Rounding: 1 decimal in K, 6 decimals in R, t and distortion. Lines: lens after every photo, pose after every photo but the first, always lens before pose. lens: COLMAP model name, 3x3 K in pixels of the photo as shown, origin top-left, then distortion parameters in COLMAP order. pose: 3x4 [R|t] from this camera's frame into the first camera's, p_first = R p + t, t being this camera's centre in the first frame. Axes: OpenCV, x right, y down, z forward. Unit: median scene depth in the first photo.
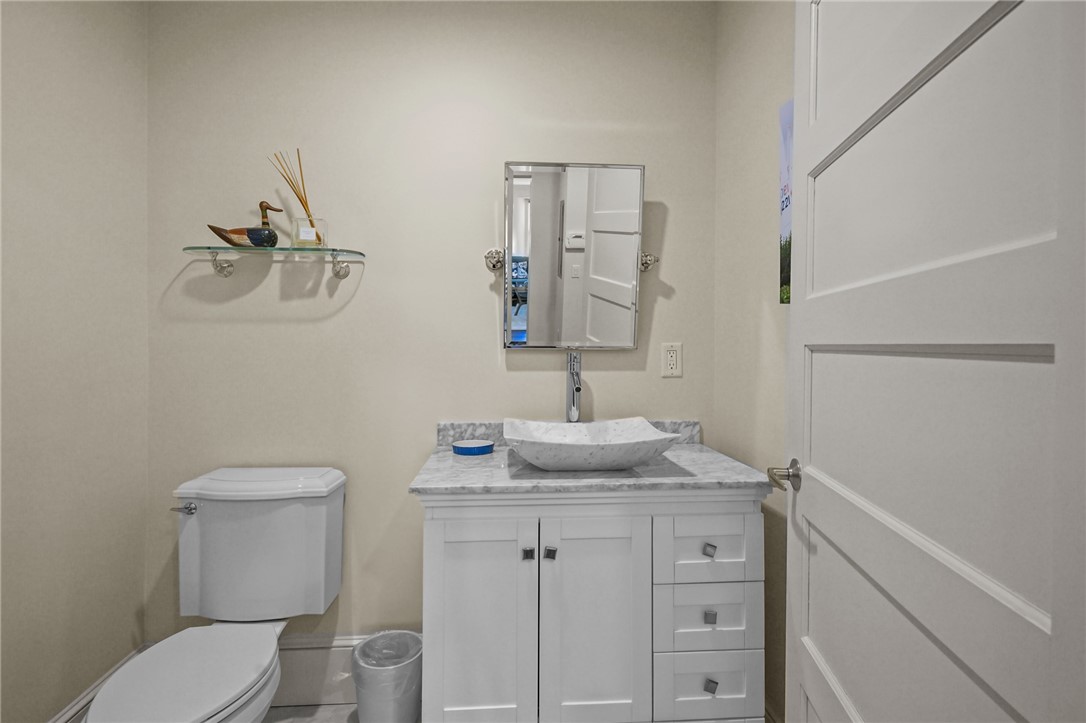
lens RADIAL K [[522.8, 0, 544.6], [0, 522.8, 342.0], [0, 0, 1]] dist [0.001185, -0.000469]
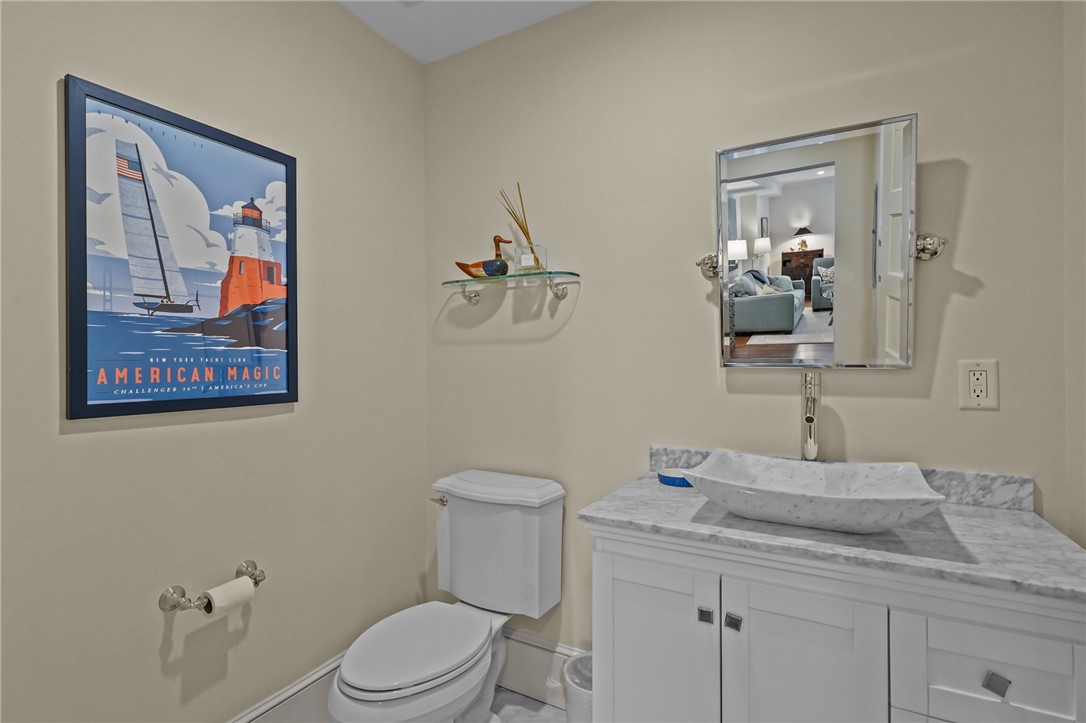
lens RADIAL K [[521.5, 0, 541.1], [0, 521.5, 358.0], [0, 0, 1]] dist [0.002865, -0.000319]
pose [[0.833286, -0.007517, -0.552791, 0.156819], [0.008107, 0.999966, -0.001377, -0.004383], [0.552782, -0.003334, 0.833319, 0.118979]]
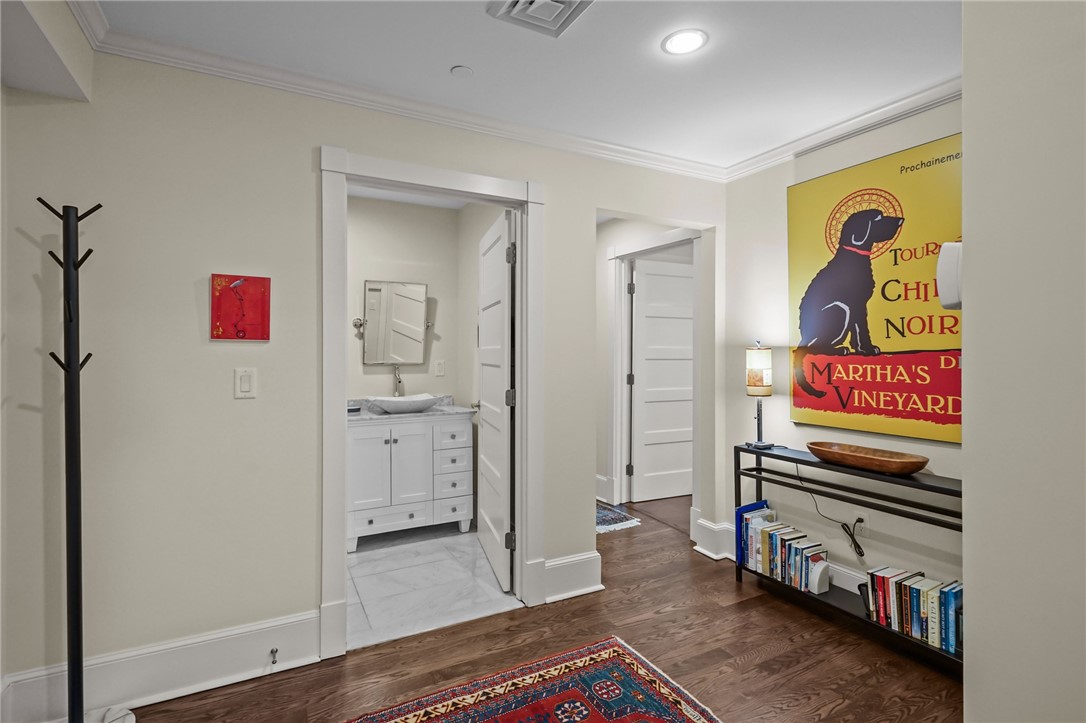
lens RADIAL K [[521.5, 0, 541.1], [0, 521.5, 358.0], [0, 0, 1]] dist [0.002865, -0.000319]
pose [[0.911323, -0.010188, 0.411565, -0.301027], [0.003446, 0.999848, 0.017120, -0.050747], [-0.411677, -0.014183, 0.911219, -1.301022]]
